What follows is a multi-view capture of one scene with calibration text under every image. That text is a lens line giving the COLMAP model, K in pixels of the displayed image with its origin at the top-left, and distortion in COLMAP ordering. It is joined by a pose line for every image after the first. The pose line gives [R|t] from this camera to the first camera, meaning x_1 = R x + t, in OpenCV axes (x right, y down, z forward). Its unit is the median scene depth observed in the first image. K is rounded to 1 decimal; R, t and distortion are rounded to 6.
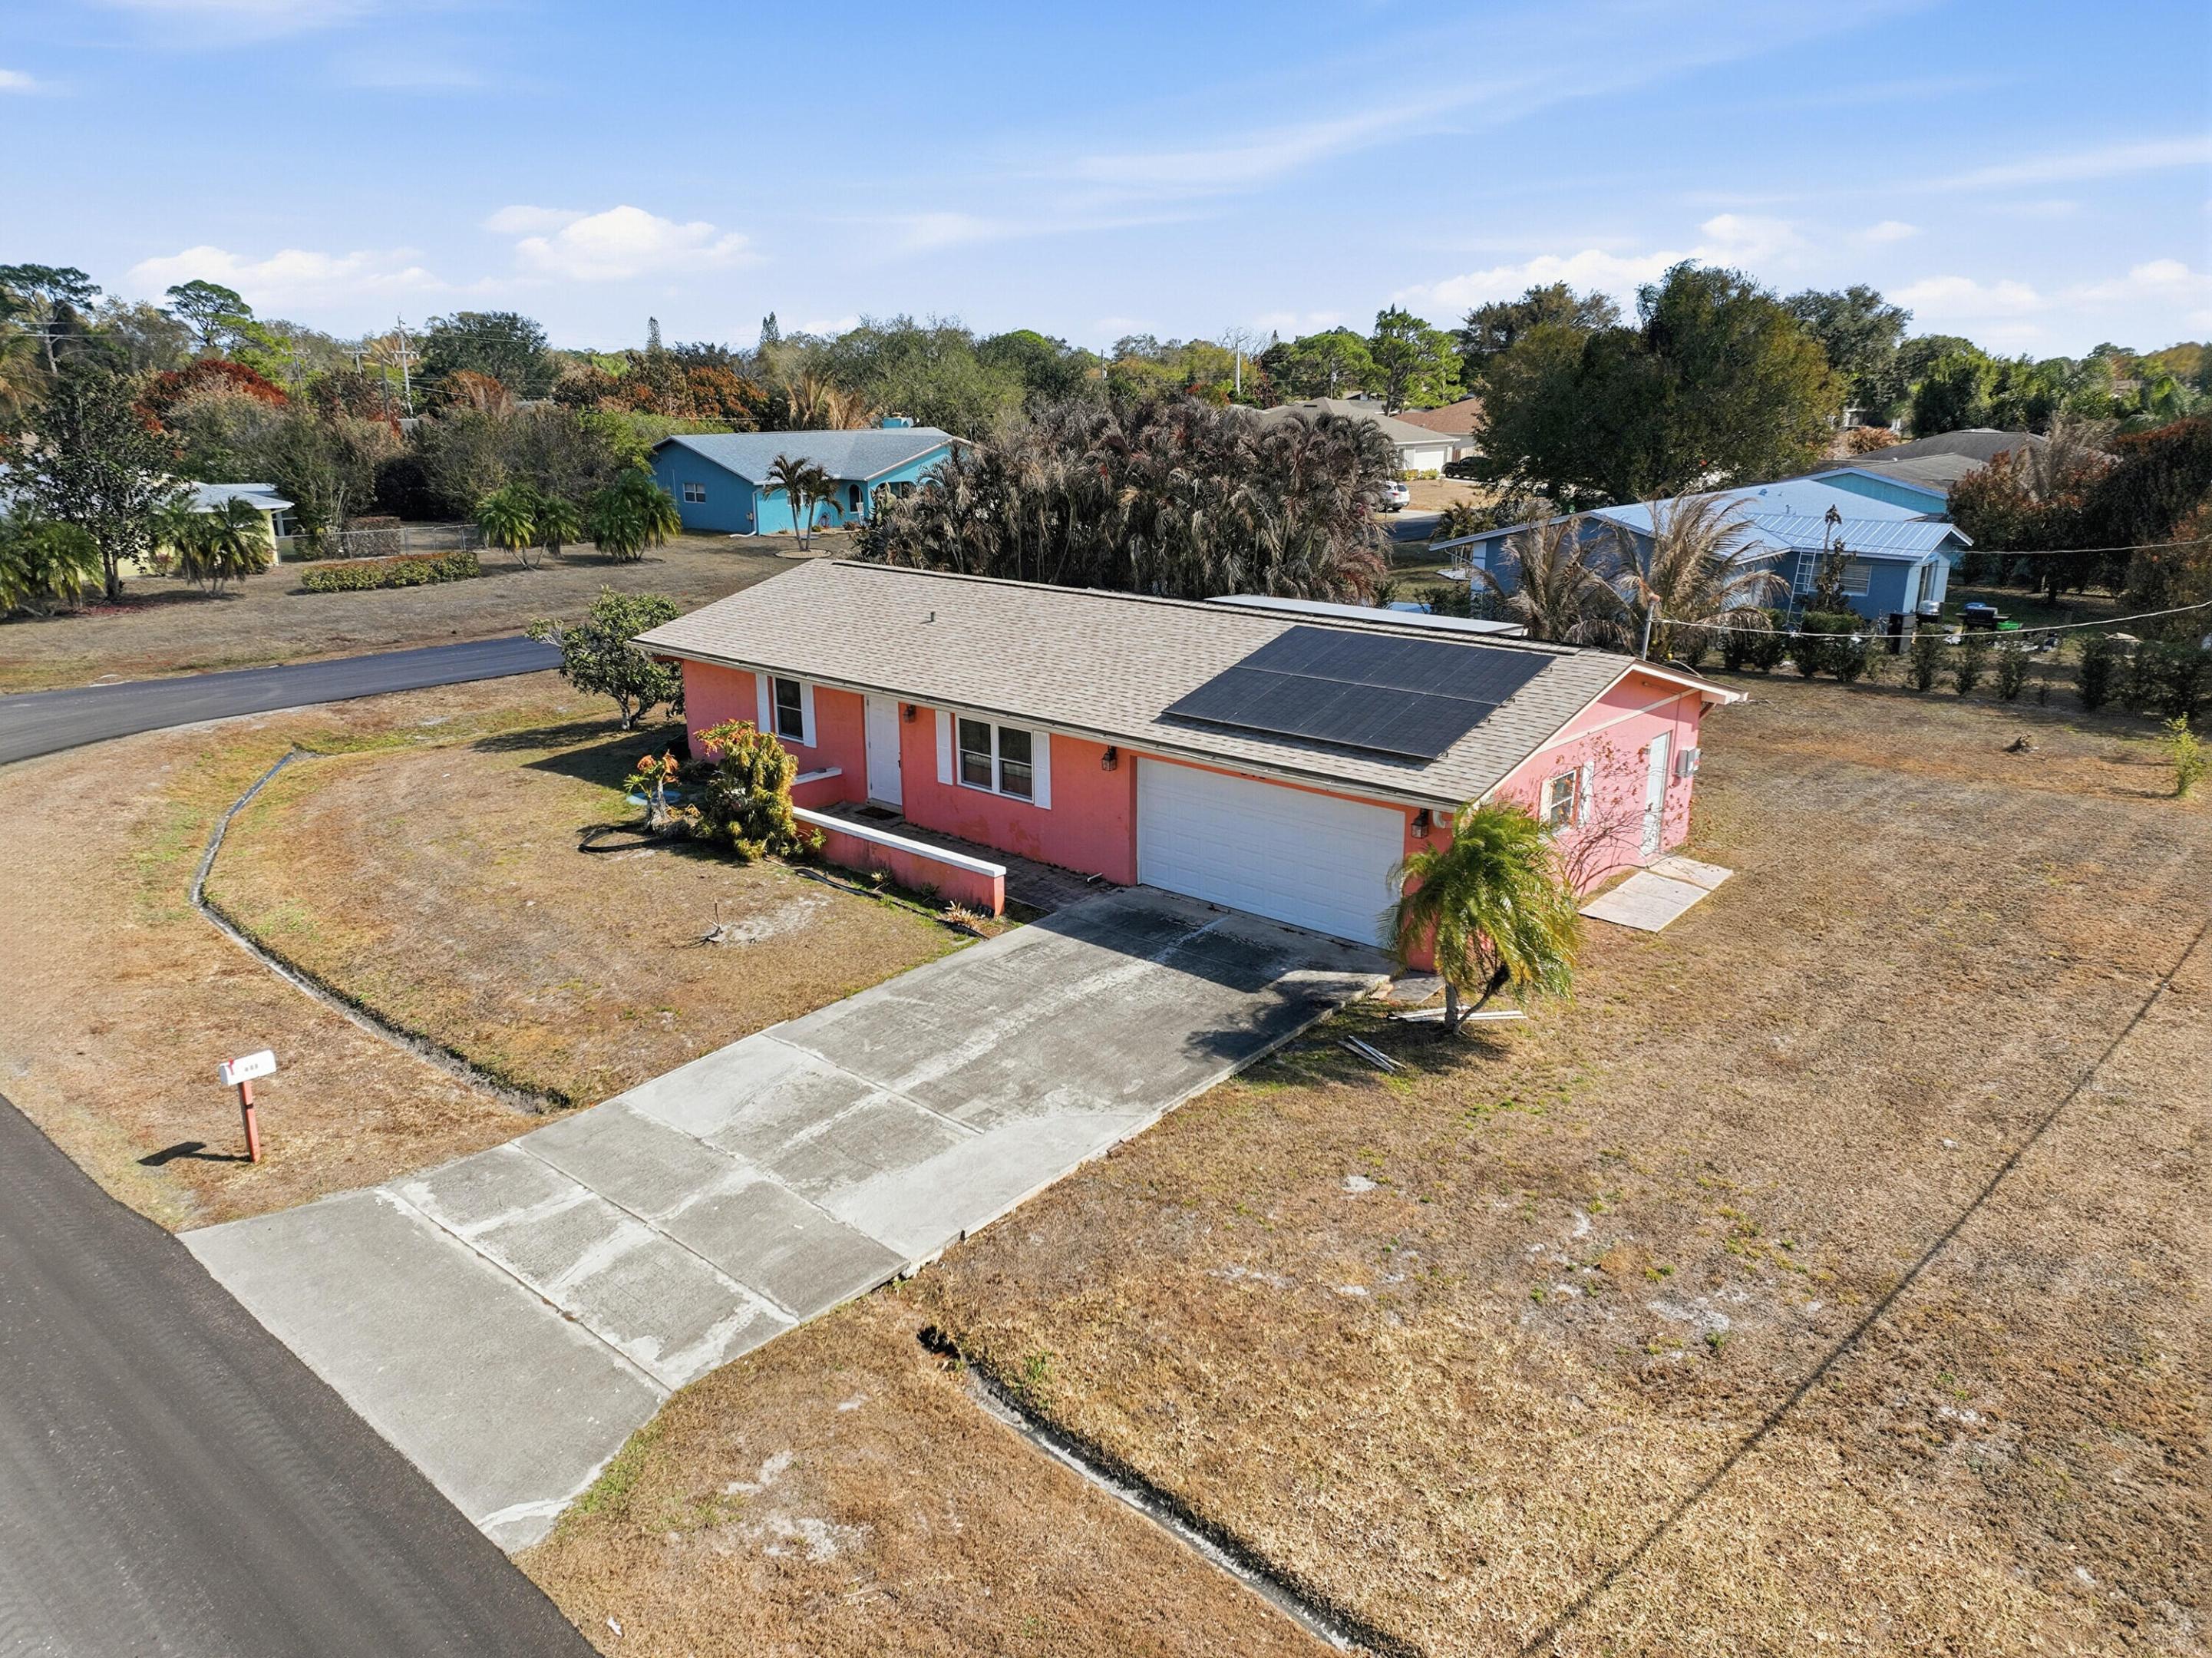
lens RADIAL K [[1577.3, 0, 1108.2], [0, 1577.3, 777.3], [0, 0, 1]] dist [0.011272, 0.002907]
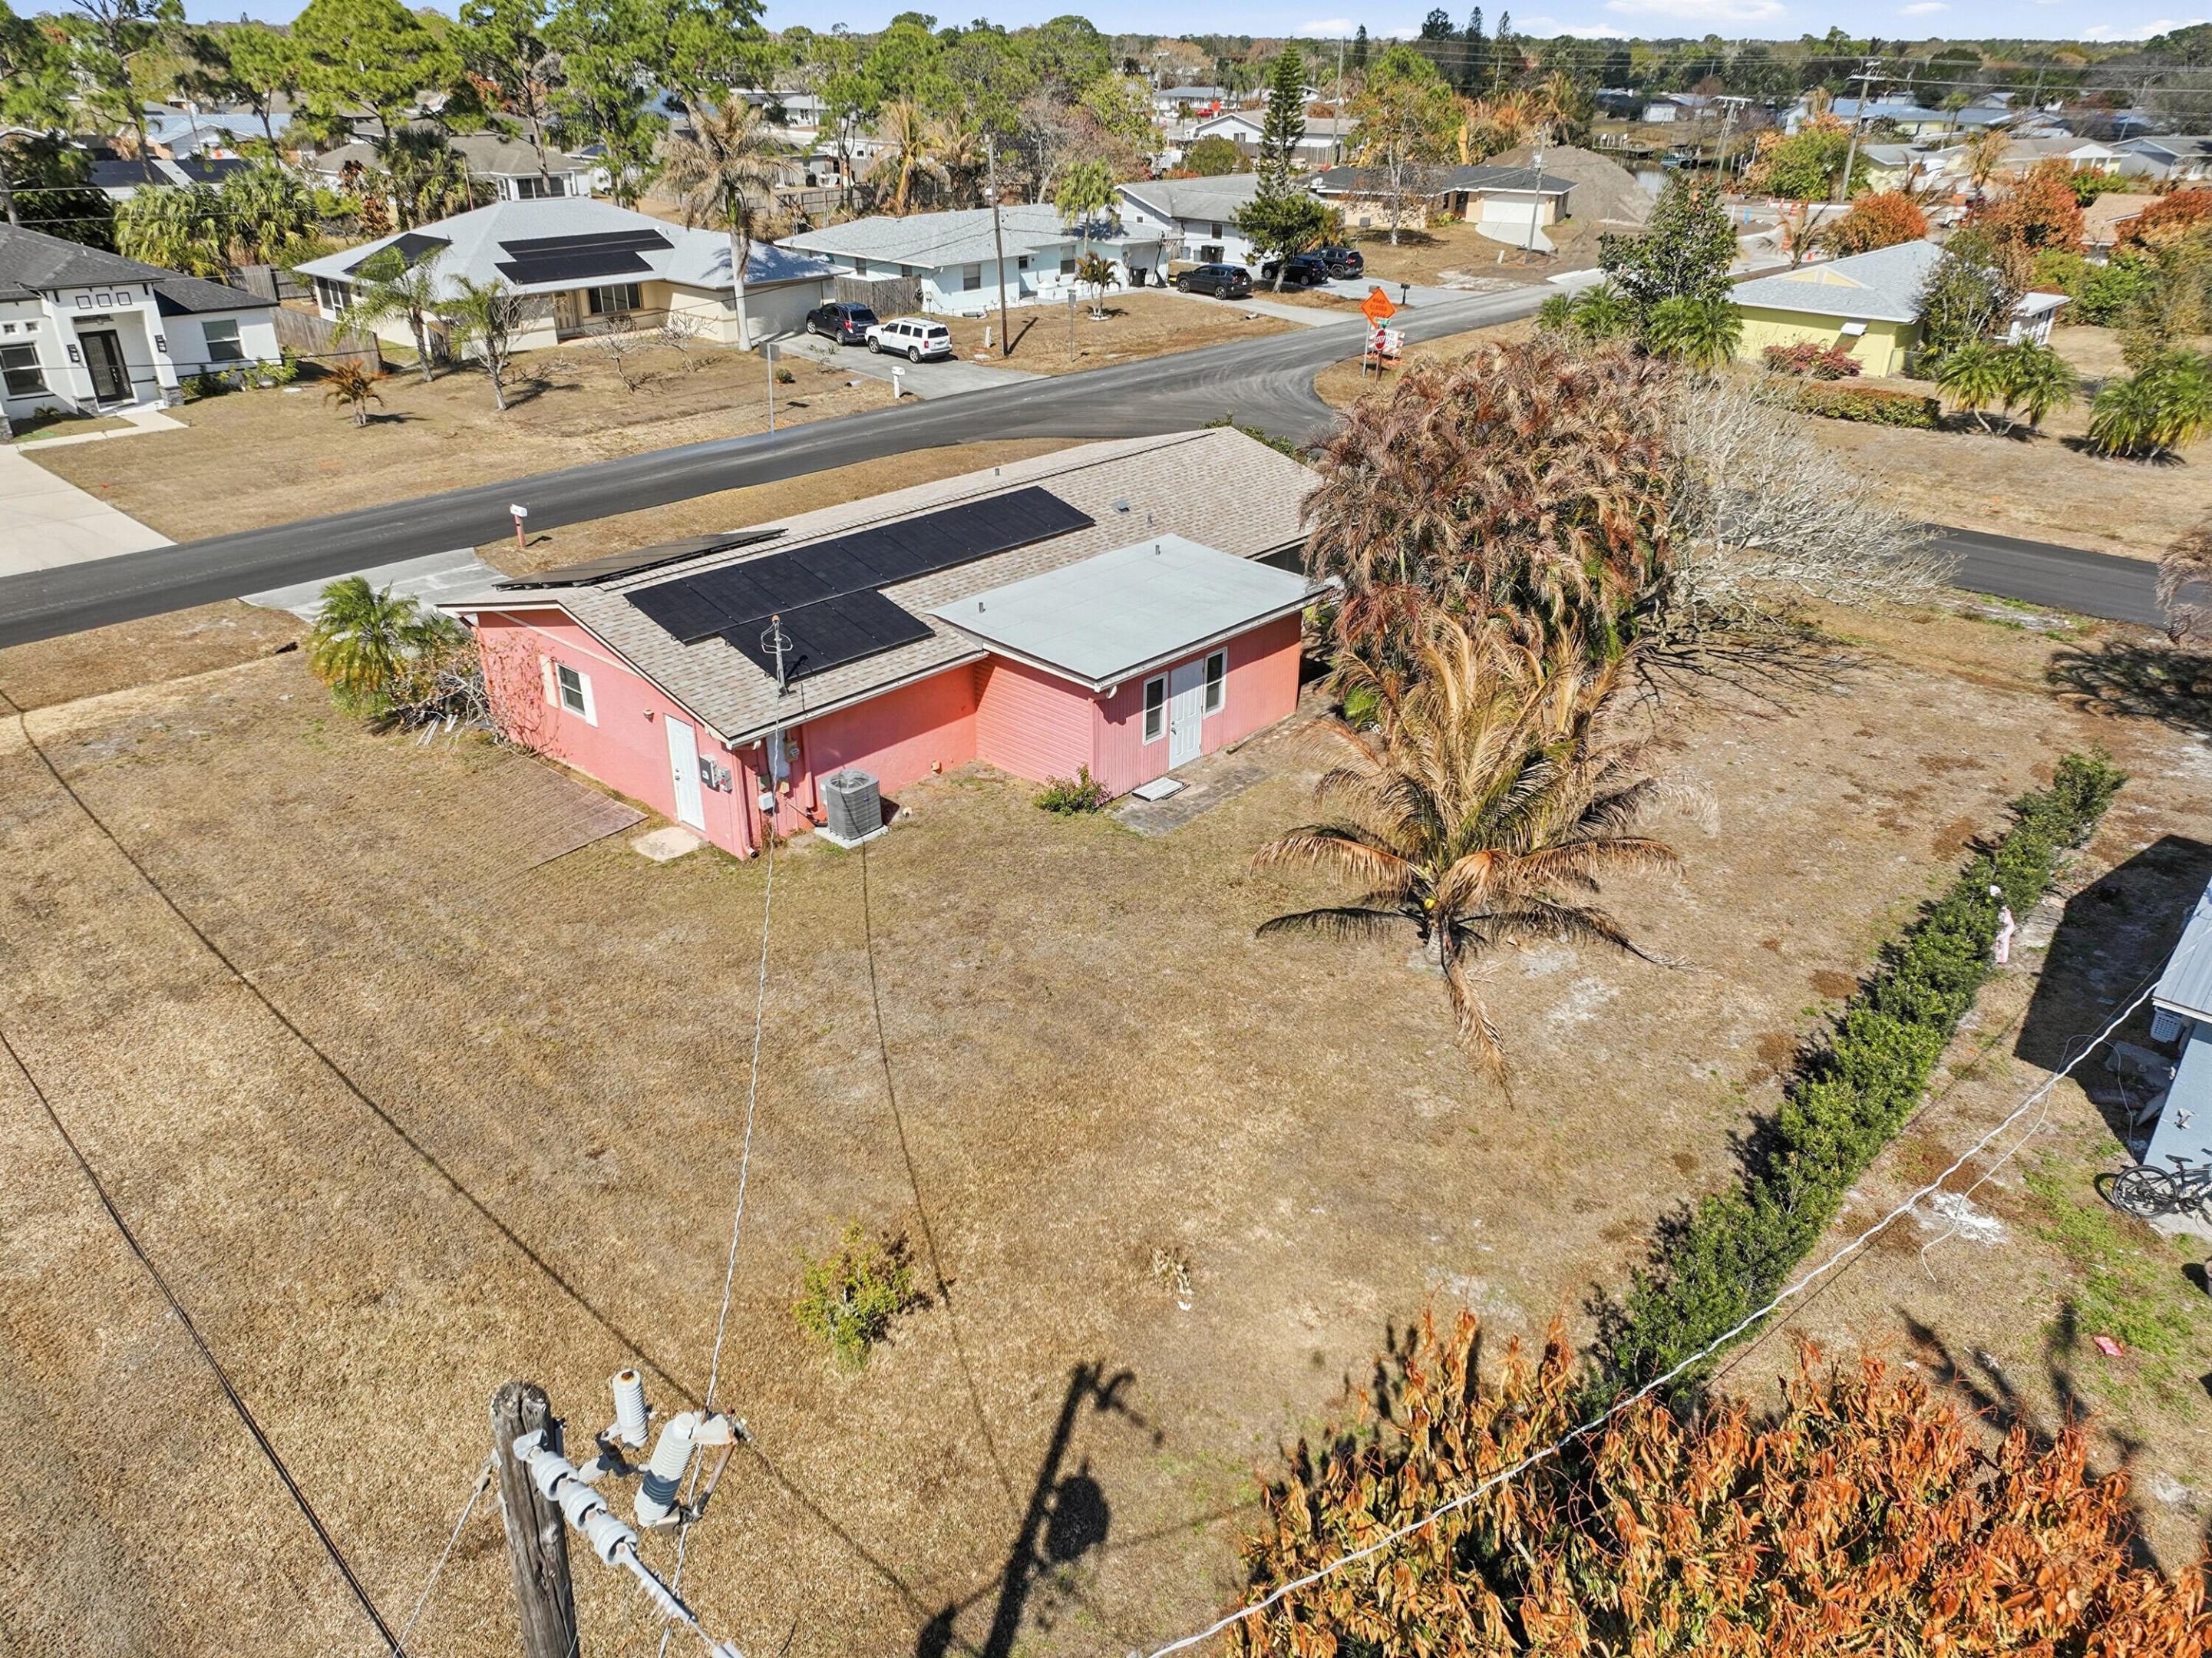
lens RADIAL K [[1546.7, 0, 1104.3], [0, 1546.7, 837.4], [0, 0, 1]] dist [0.000519, 0.006855]
pose [[-0.017459, 0.458946, -0.888292, 1.597847], [-0.261213, 0.855480, 0.447127, -0.611832], [0.965123, 0.239839, 0.104947, 1.467869]]
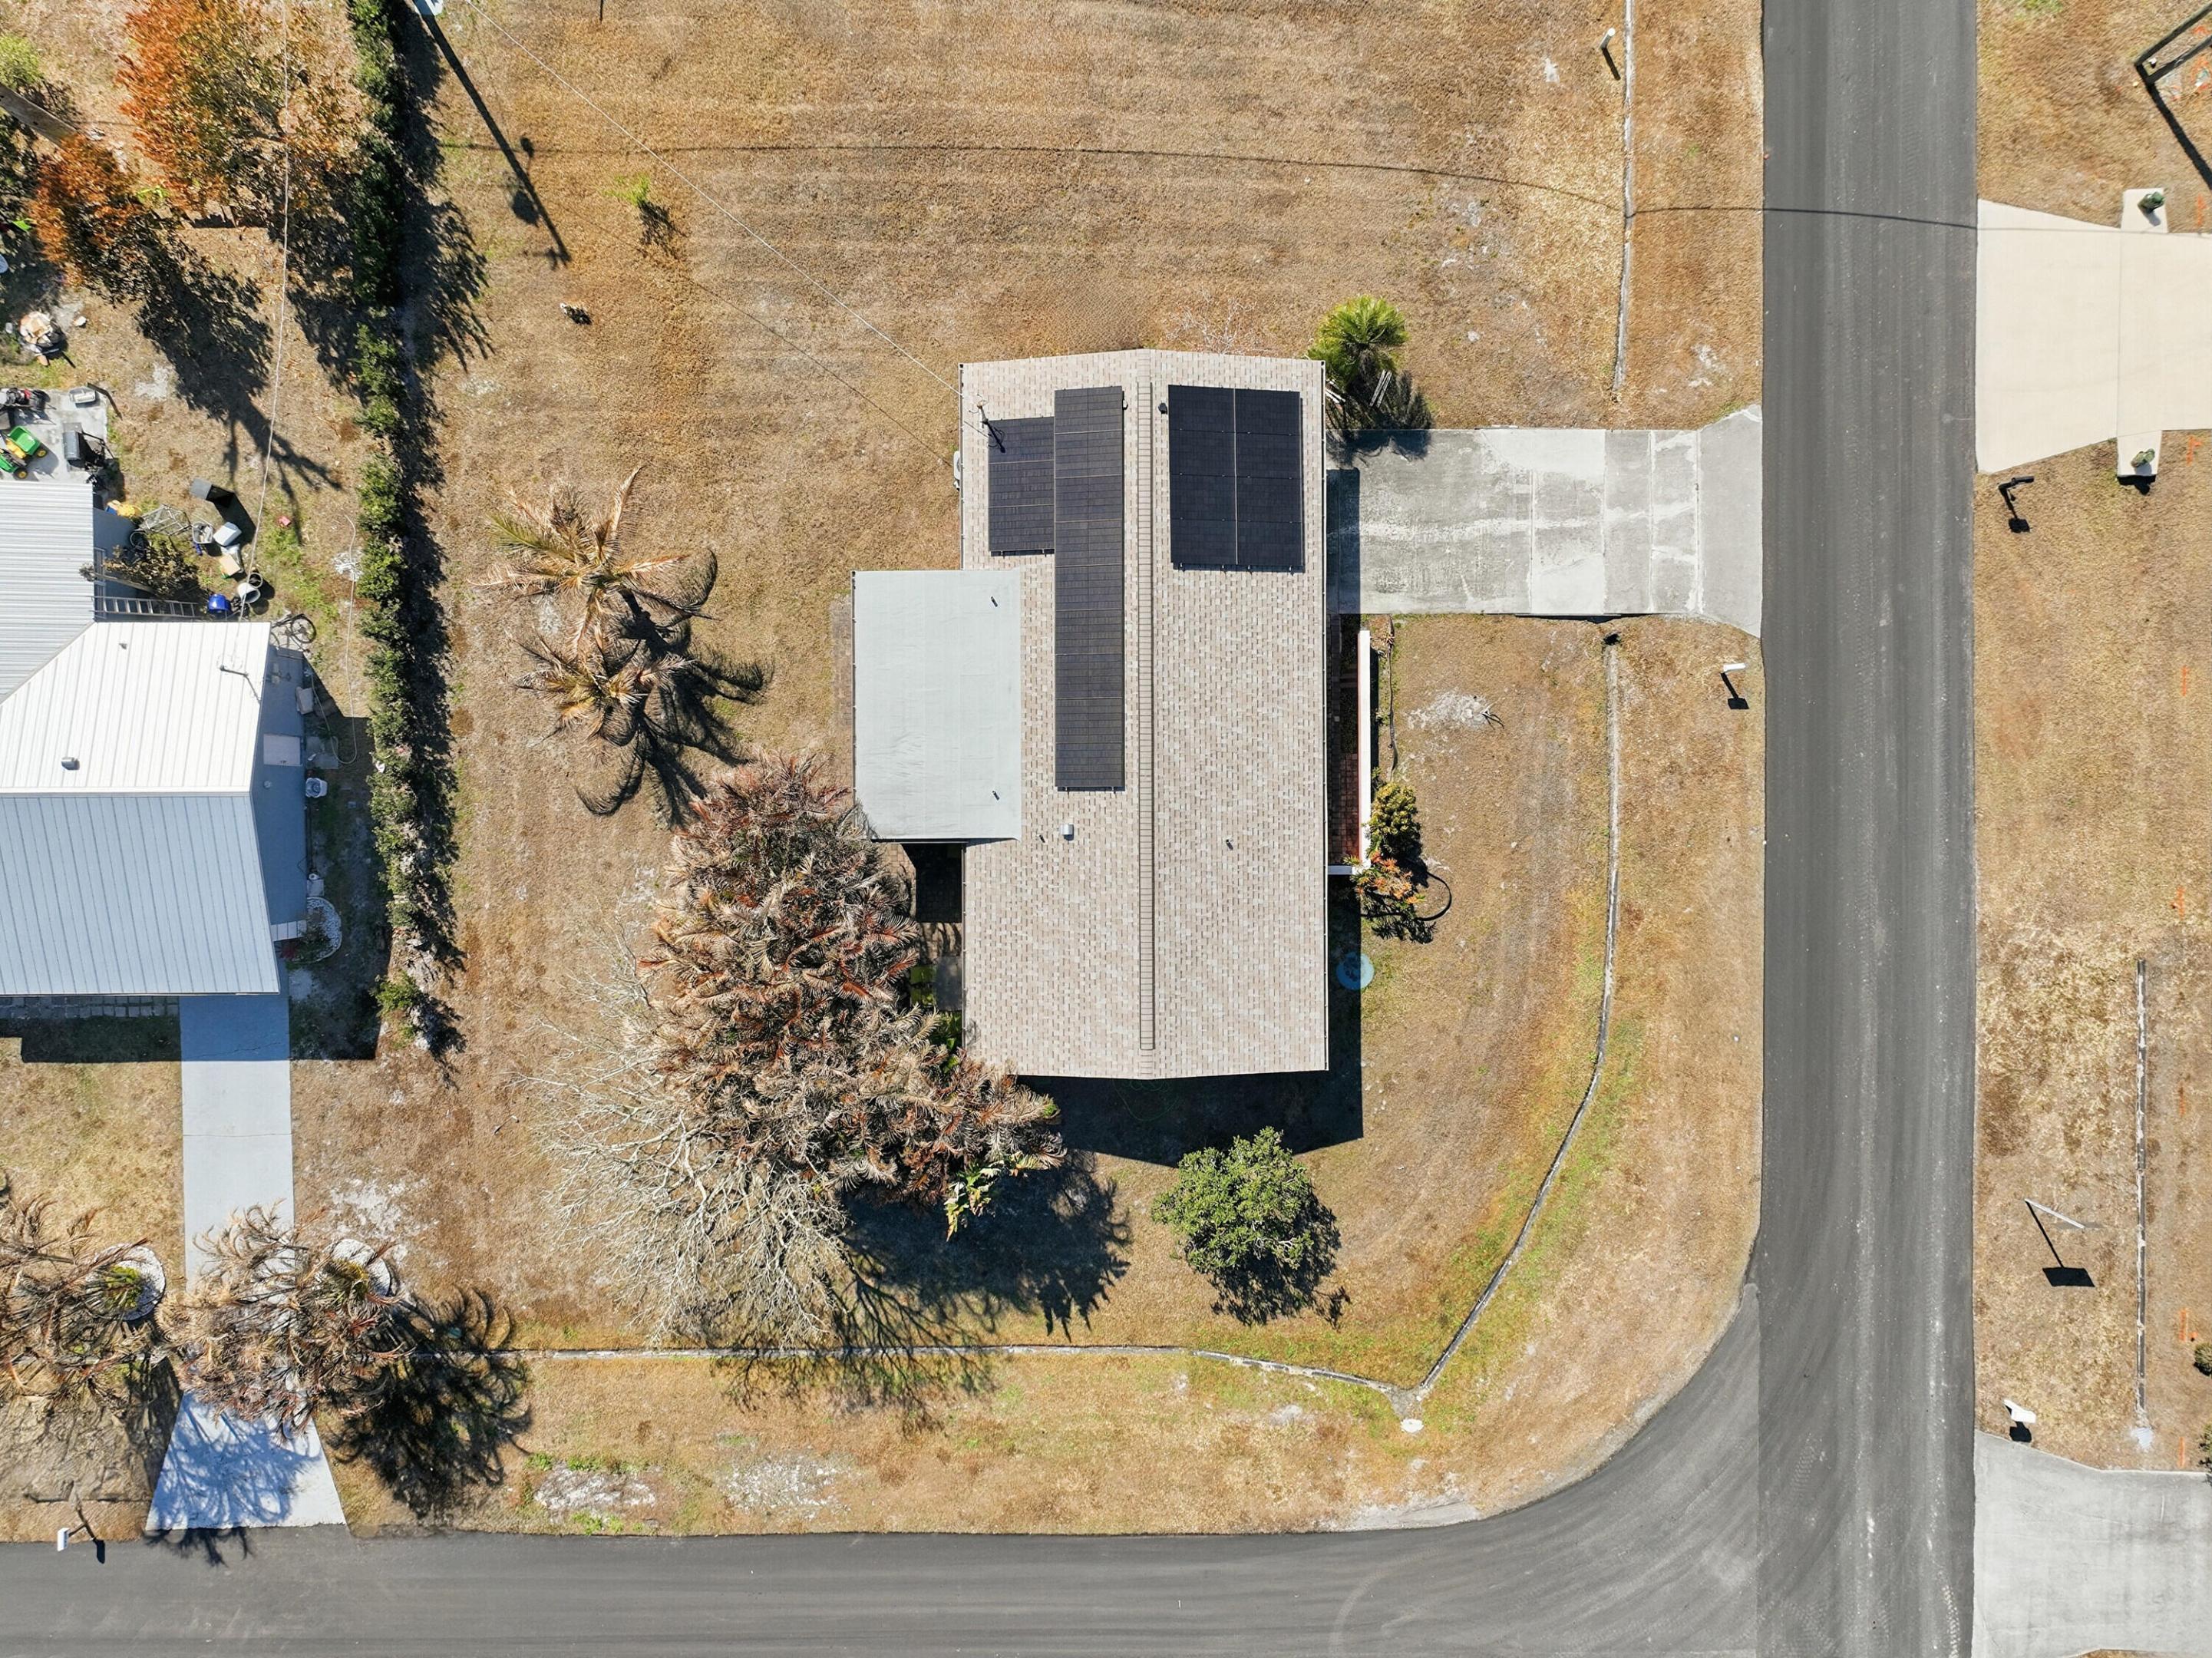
lens RADIAL K [[1546.7, 0, 1104.3], [0, 1546.7, 837.4], [0, 0, 1]] dist [0.000519, 0.006855]
pose [[-0.662827, -0.748746, -0.006313, -0.042223], [0.187097, -0.173779, 0.966848, -2.056992], [-0.725021, 0.639672, 0.255274, 1.047652]]
